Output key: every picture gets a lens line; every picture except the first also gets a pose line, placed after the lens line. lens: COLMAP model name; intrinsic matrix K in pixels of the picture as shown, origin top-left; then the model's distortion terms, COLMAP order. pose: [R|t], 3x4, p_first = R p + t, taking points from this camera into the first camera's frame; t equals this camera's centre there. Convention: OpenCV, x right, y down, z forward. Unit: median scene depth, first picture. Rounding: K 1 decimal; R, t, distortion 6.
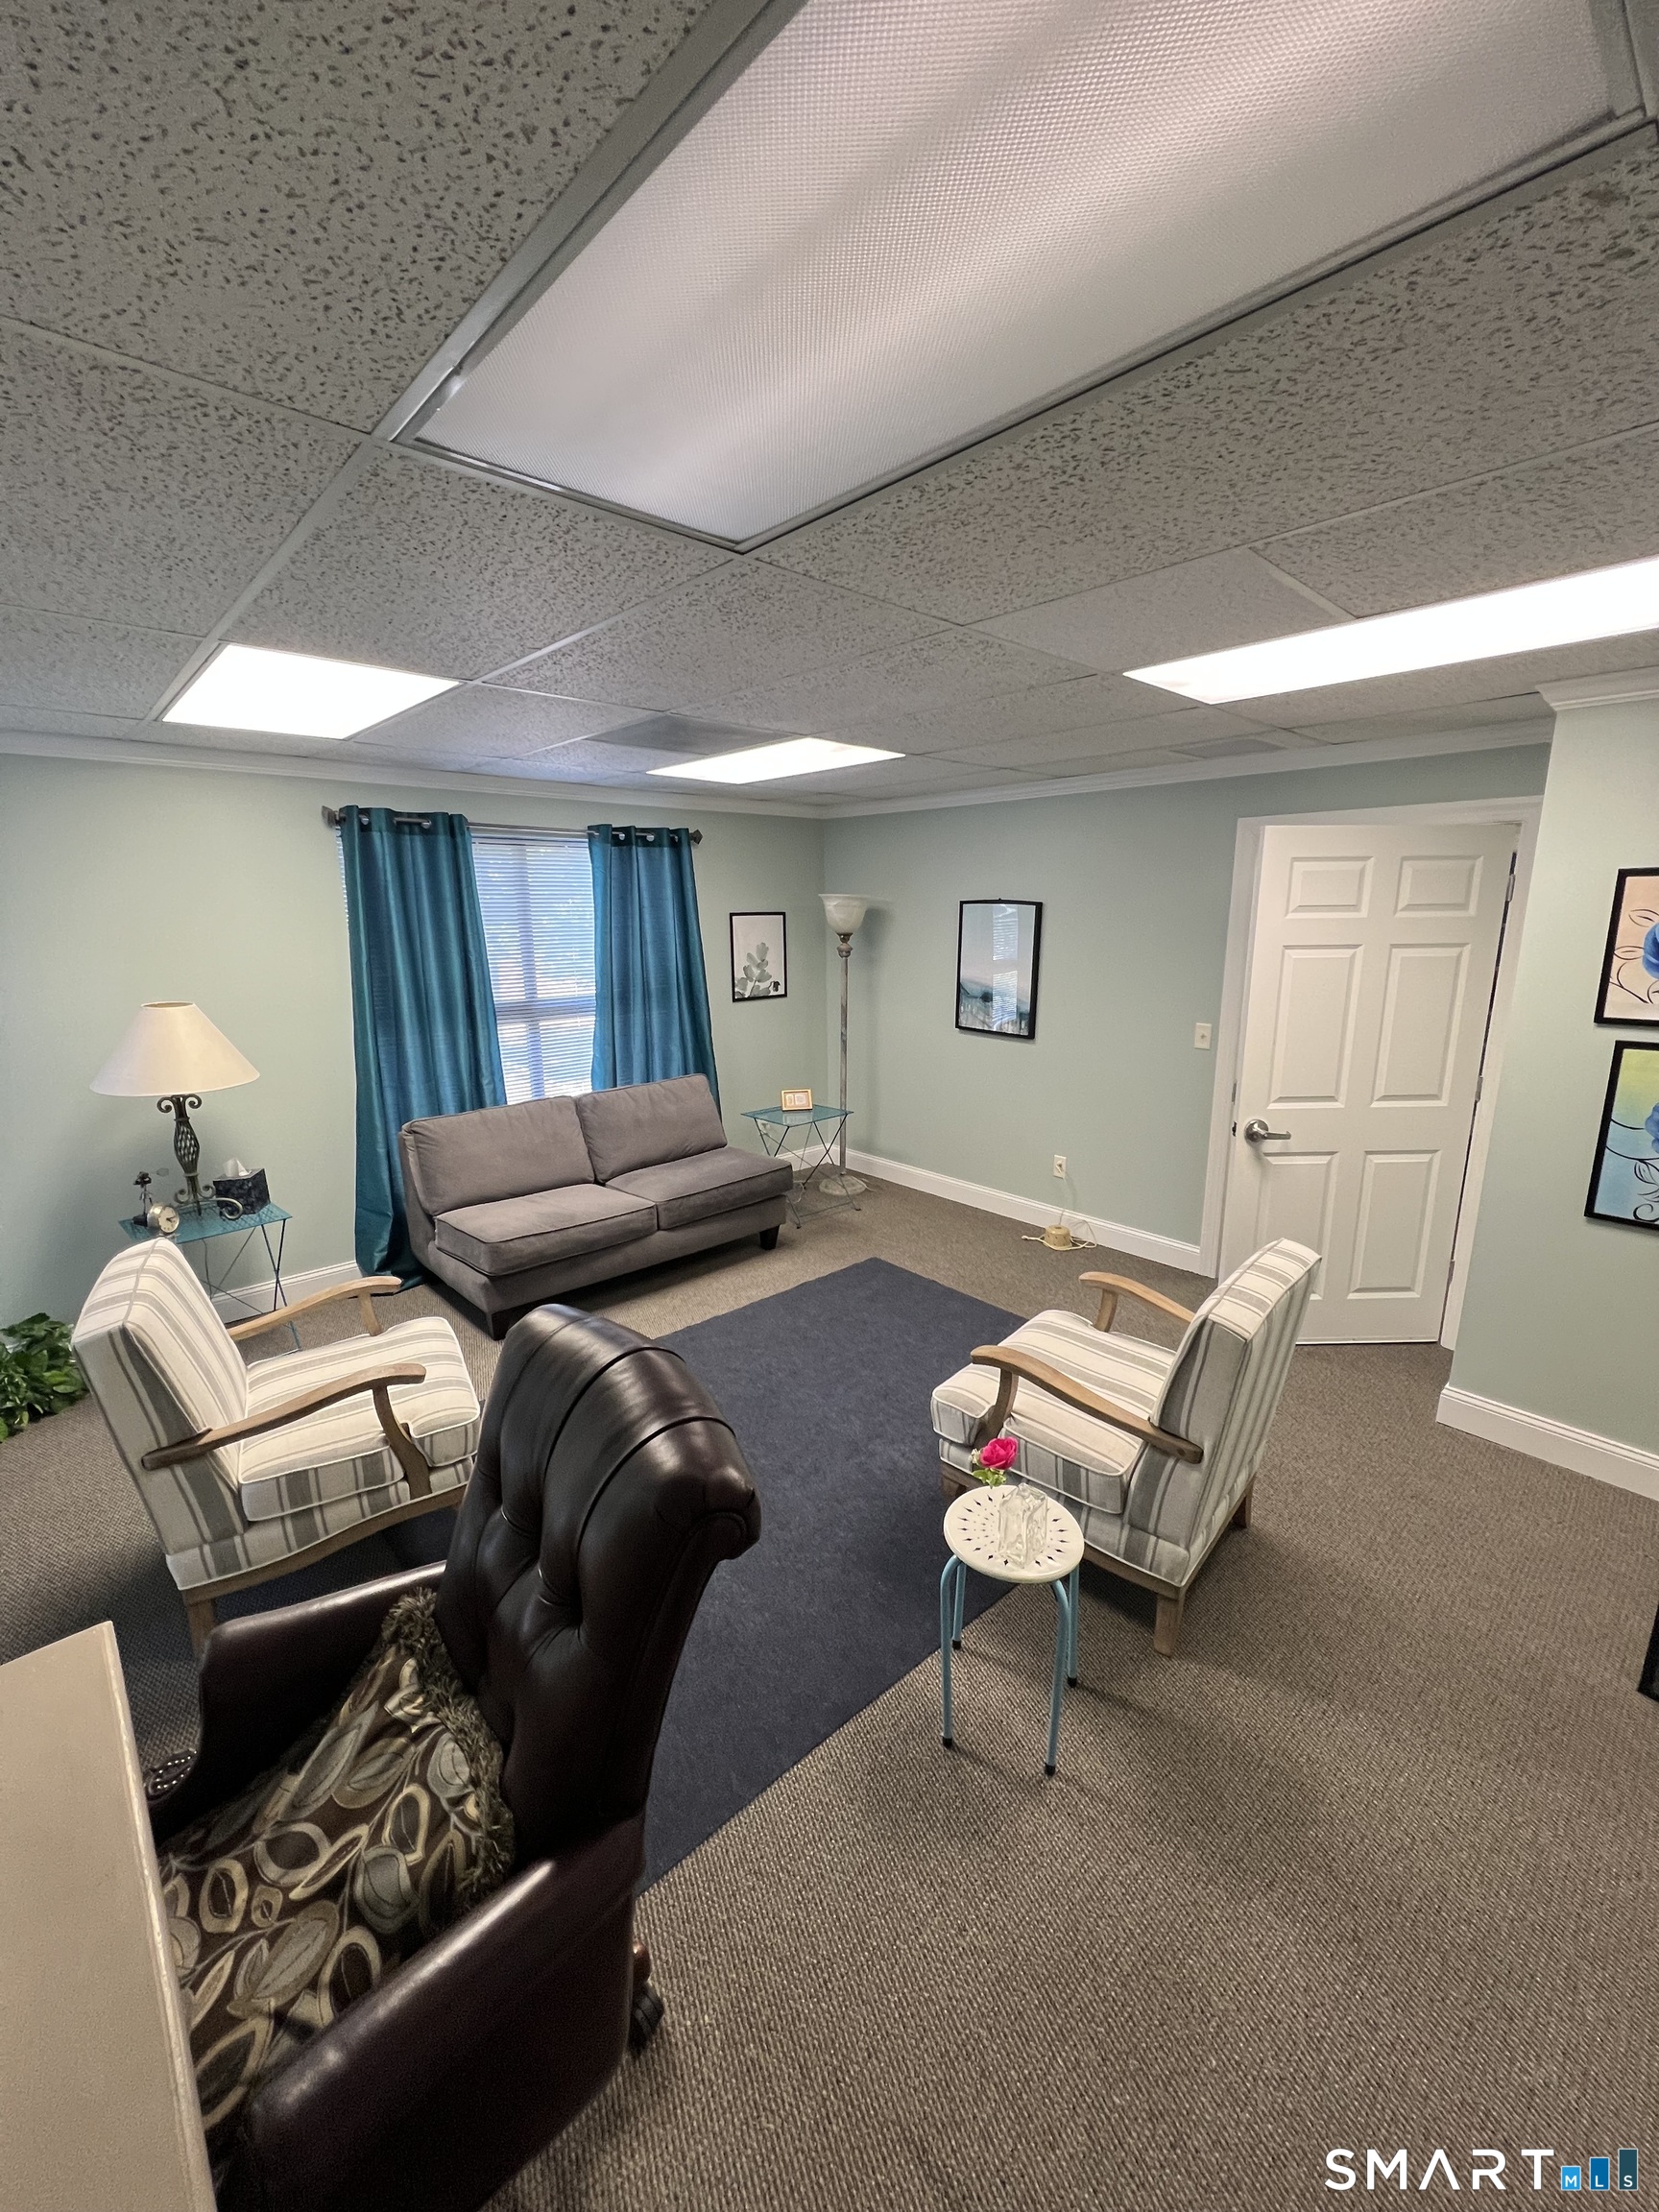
lens RADIAL K [[886.3, 0, 827.9], [0, 886.3, 1103.6], [0, 0, 1]] dist [0.001558, 0.000316]
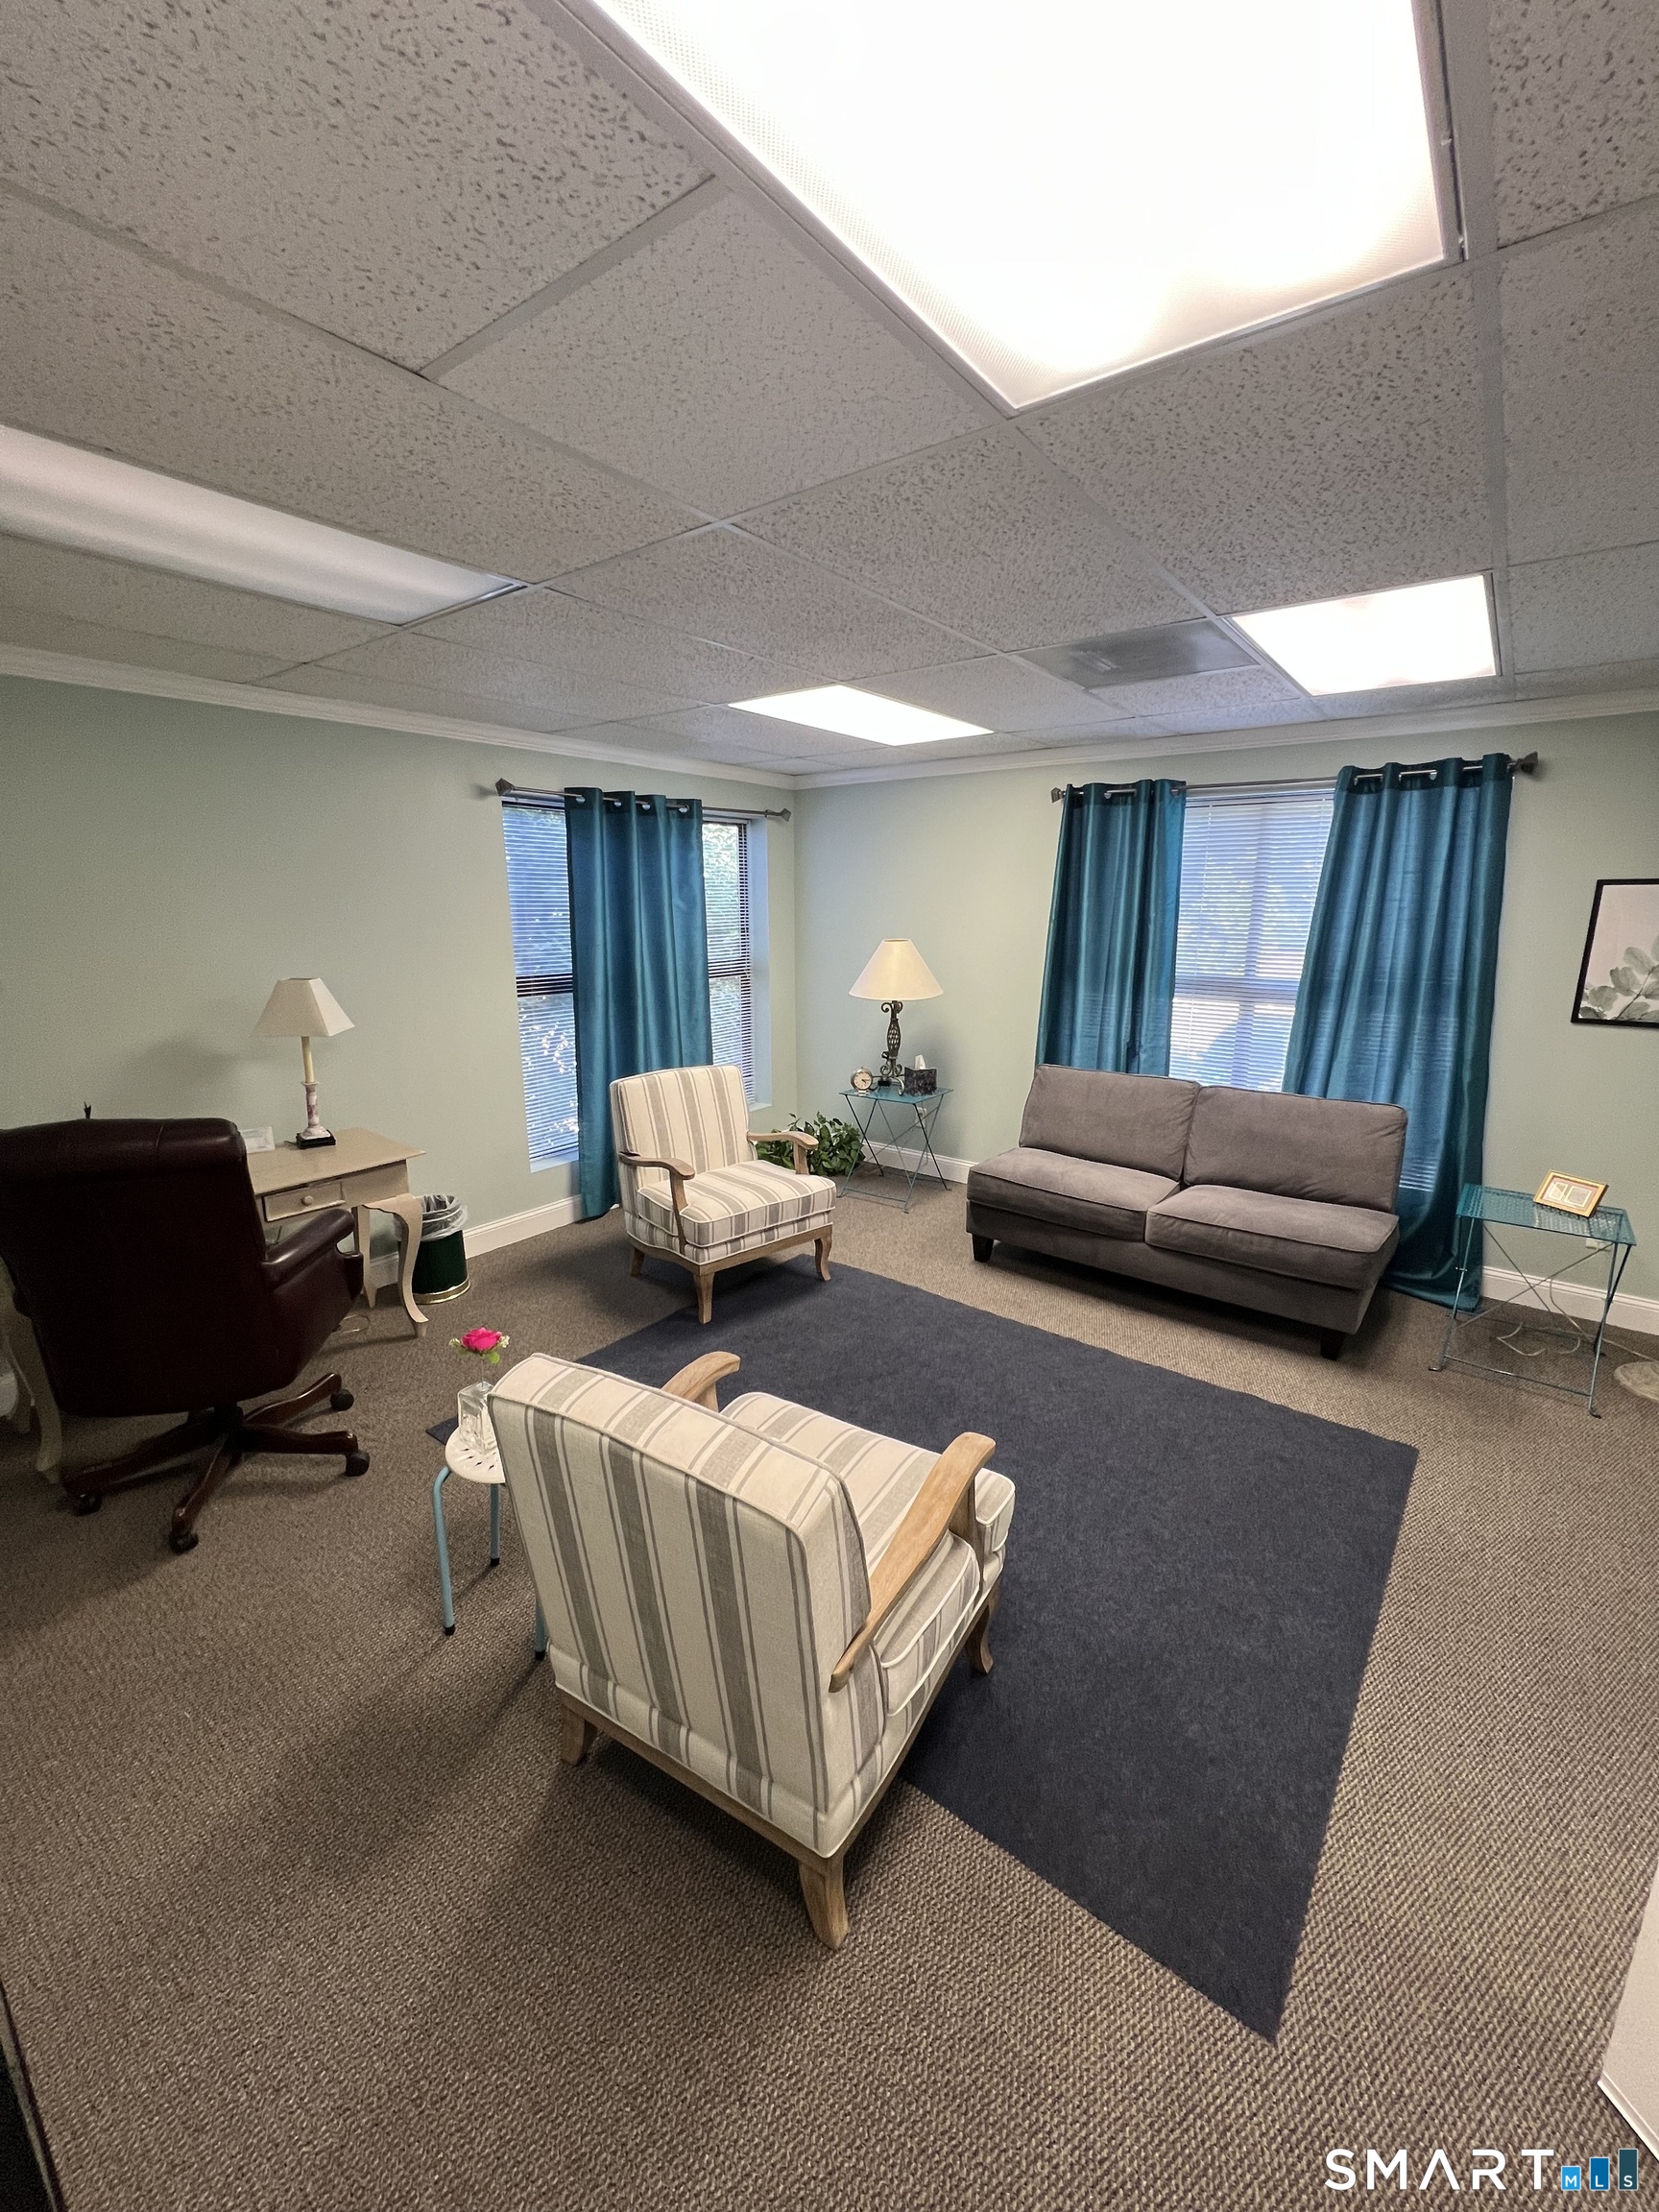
lens RADIAL K [[886.3, 0, 834.7], [0, 886.3, 1093.0], [0, 0, 1]] dist [0.001558, 0.000316]
pose [[0.171040, 0.224764, -0.959284, 0.480296], [-0.215639, 0.958566, 0.186148, -0.081060], [0.961377, 0.175021, 0.212421, 0.424078]]
